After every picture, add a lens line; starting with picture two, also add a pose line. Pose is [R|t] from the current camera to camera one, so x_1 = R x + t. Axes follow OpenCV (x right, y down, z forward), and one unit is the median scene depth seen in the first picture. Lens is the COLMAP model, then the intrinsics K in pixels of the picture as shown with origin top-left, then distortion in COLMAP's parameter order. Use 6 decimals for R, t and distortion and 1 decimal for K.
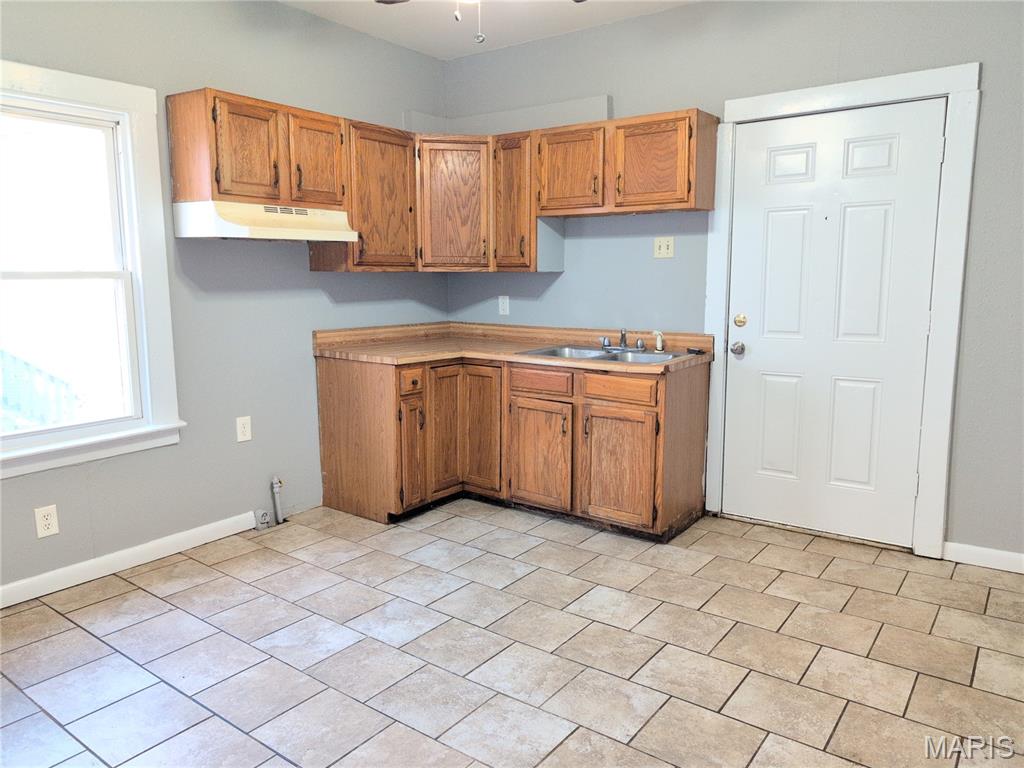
lens RADIAL K [[735.3, 0, 517.9], [0, 735.3, 382.4], [0, 0, 1]] dist [0.032261, -0.024138]
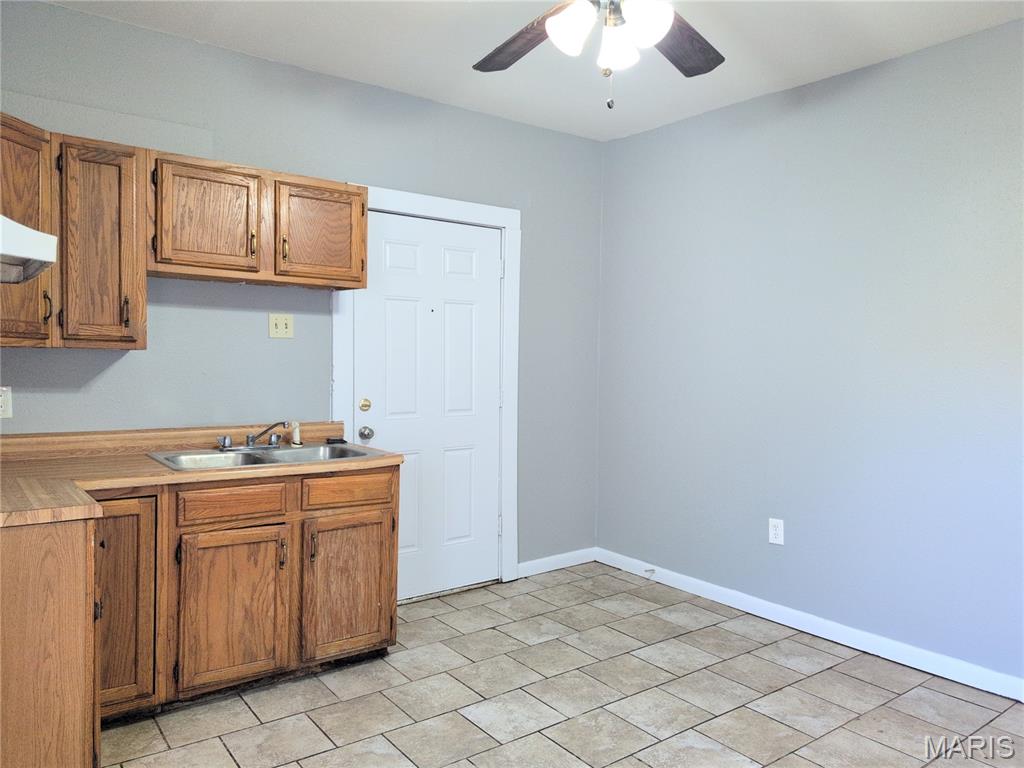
lens RADIAL K [[735.3, 0, 517.2], [0, 735.3, 382.7], [0, 0, 1]] dist [0.032261, -0.024138]
pose [[0.284914, -0.022951, 0.958278, -0.602554], [0.123016, 0.992322, -0.012808, -0.078538], [-0.950627, 0.121532, 0.285550, 0.545637]]
